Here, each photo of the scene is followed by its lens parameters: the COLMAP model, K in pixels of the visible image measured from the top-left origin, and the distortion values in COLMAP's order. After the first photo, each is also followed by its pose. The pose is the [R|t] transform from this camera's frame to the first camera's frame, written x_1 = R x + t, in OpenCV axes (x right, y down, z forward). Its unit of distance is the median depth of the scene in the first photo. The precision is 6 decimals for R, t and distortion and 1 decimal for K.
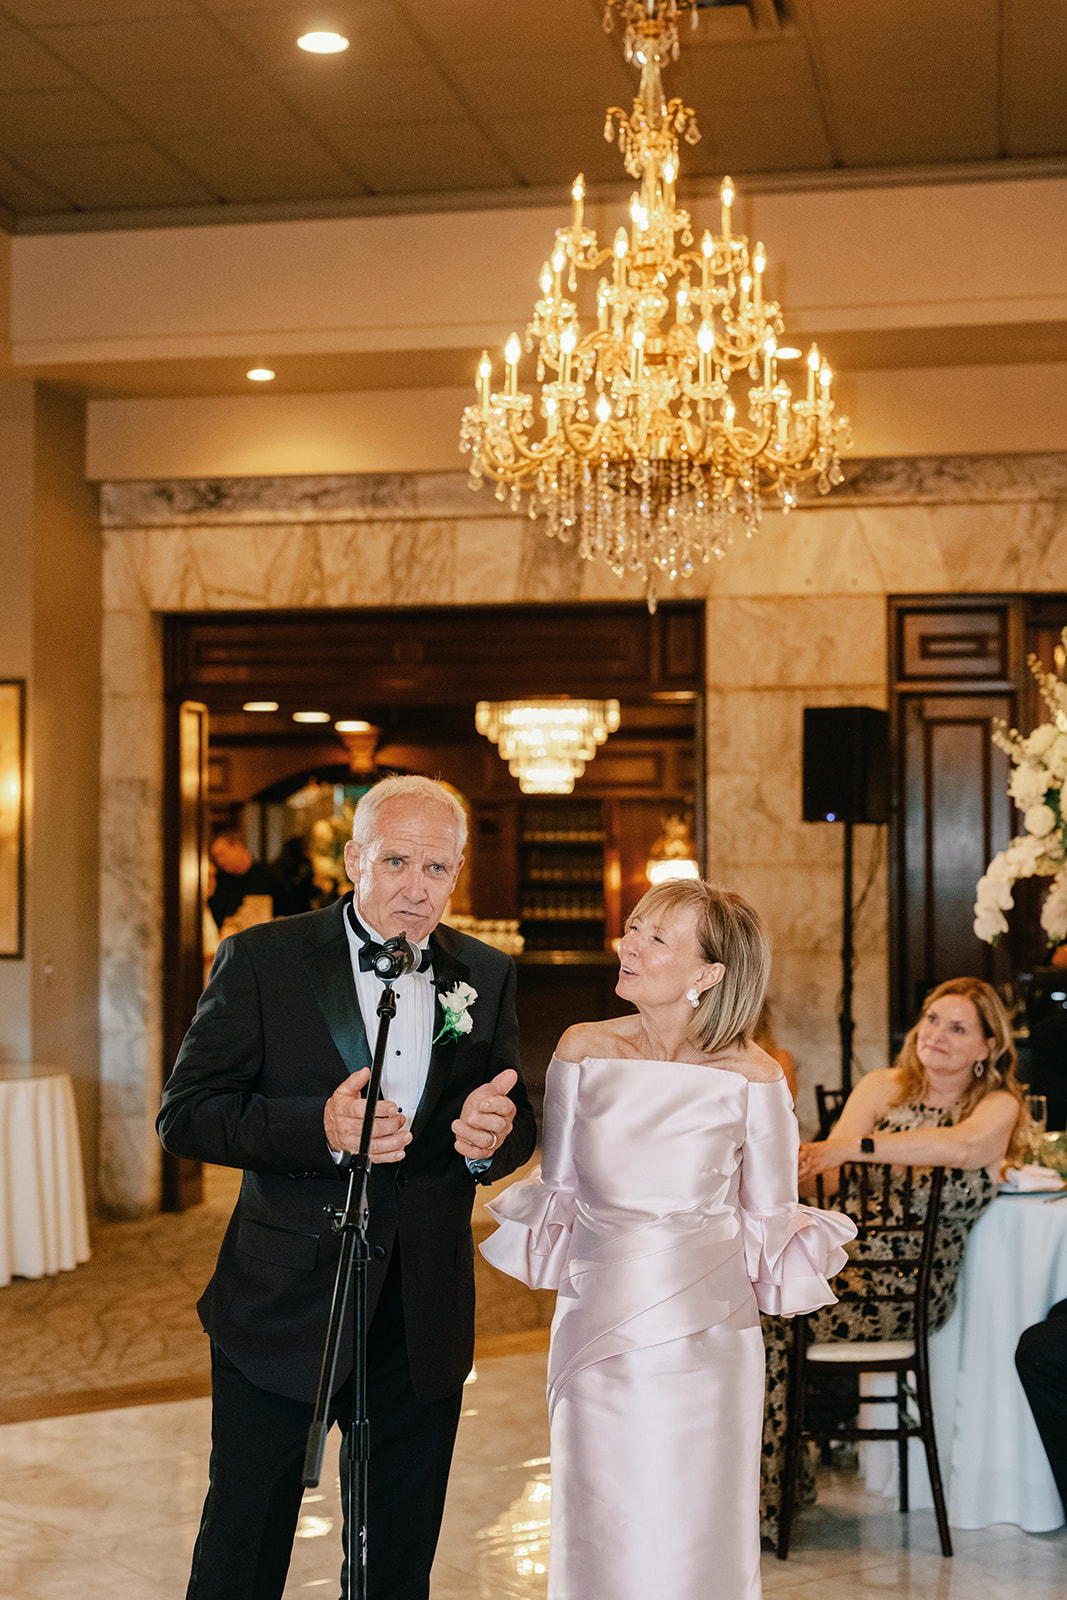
lens RADIAL K [[2321.9, 0, 533.5], [0, 2321.9, 800.0], [0, 0, 1]] dist [-0.096943, 0.020384]
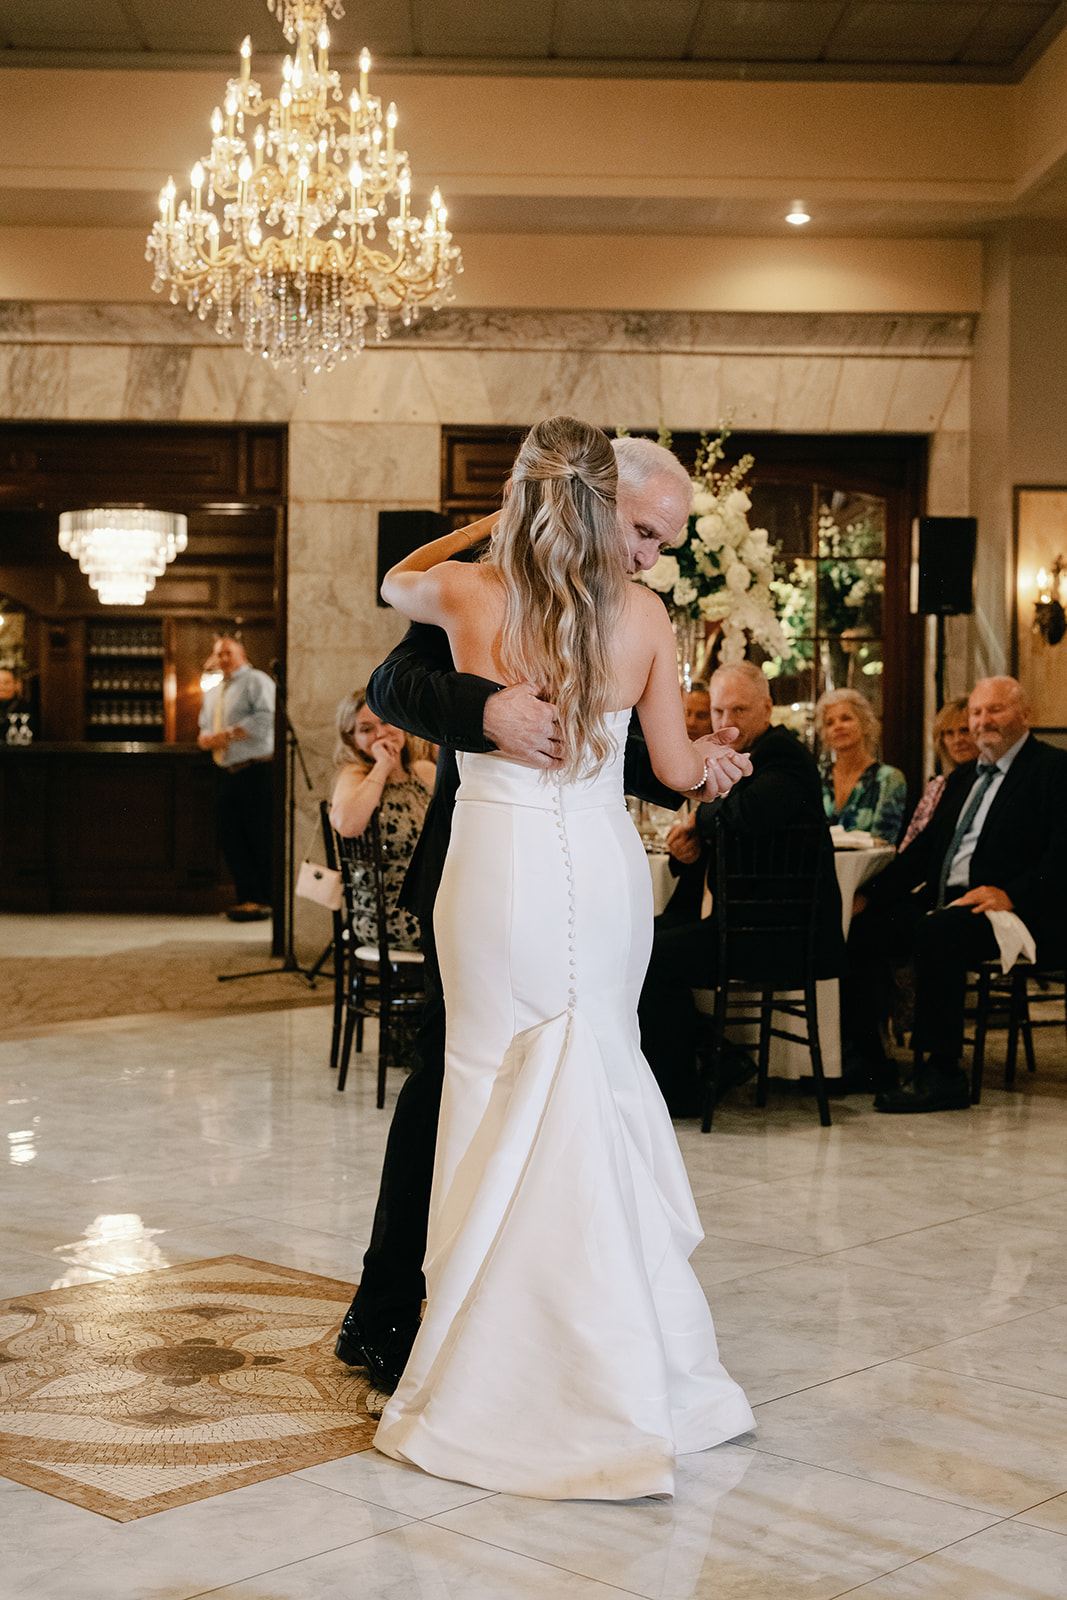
lens RADIAL K [[2225.1, 0, 533.5], [0, 2225.1, 800.0], [0, 0, 1]] dist [-0.006951, -0.088184]
pose [[0.971389, 0.002878, 0.237477, -0.072812], [-0.013954, 0.998891, 0.044973, 0.052244], [-0.237084, -0.047000, 0.970352, -0.132925]]
